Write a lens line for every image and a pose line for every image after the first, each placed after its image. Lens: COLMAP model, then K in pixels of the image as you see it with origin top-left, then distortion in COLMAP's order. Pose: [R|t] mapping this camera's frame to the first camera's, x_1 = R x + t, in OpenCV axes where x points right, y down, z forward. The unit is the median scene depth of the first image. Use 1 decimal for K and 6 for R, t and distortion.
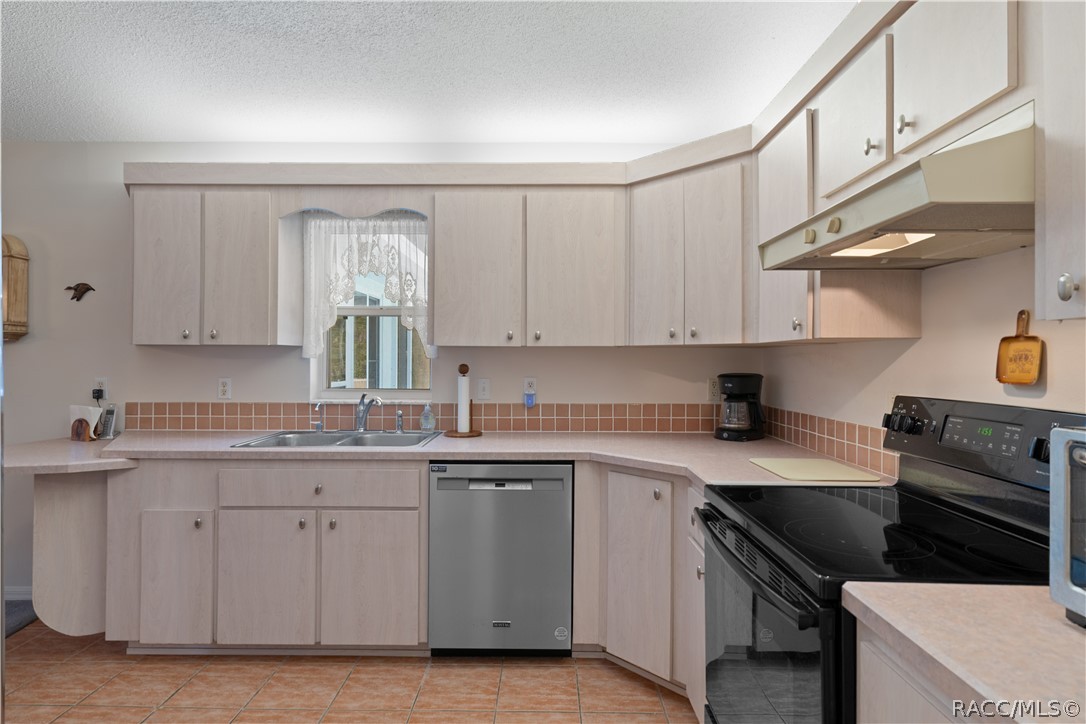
lens RADIAL K [[576.7, 0, 541.1], [0, 576.7, 353.1], [0, 0, 1]] dist [0.004268, 0.000873]
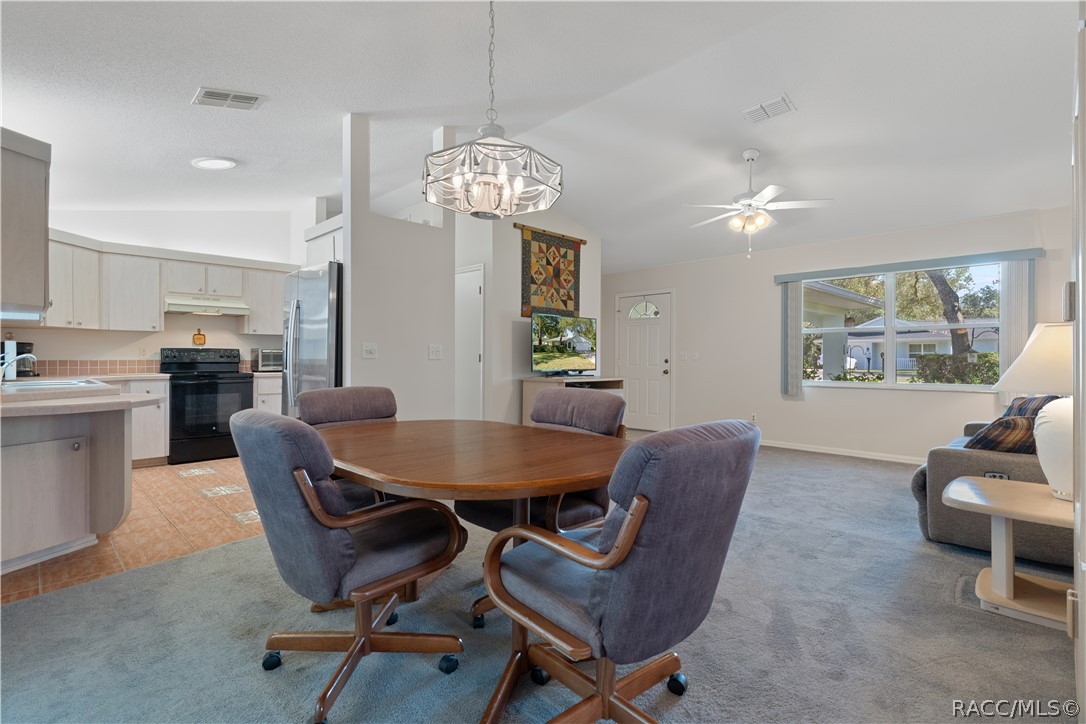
lens RADIAL K [[513.8, 0, 538.7], [0, 513.8, 354.0], [0, 0, 1]] dist [-0.002710, -0.000770]
pose [[-0.714662, -0.001407, 0.699469, -2.372990], [-0.012794, 0.999857, -0.011061, 0.083864], [-0.699353, -0.016854, -0.714577, 1.187634]]
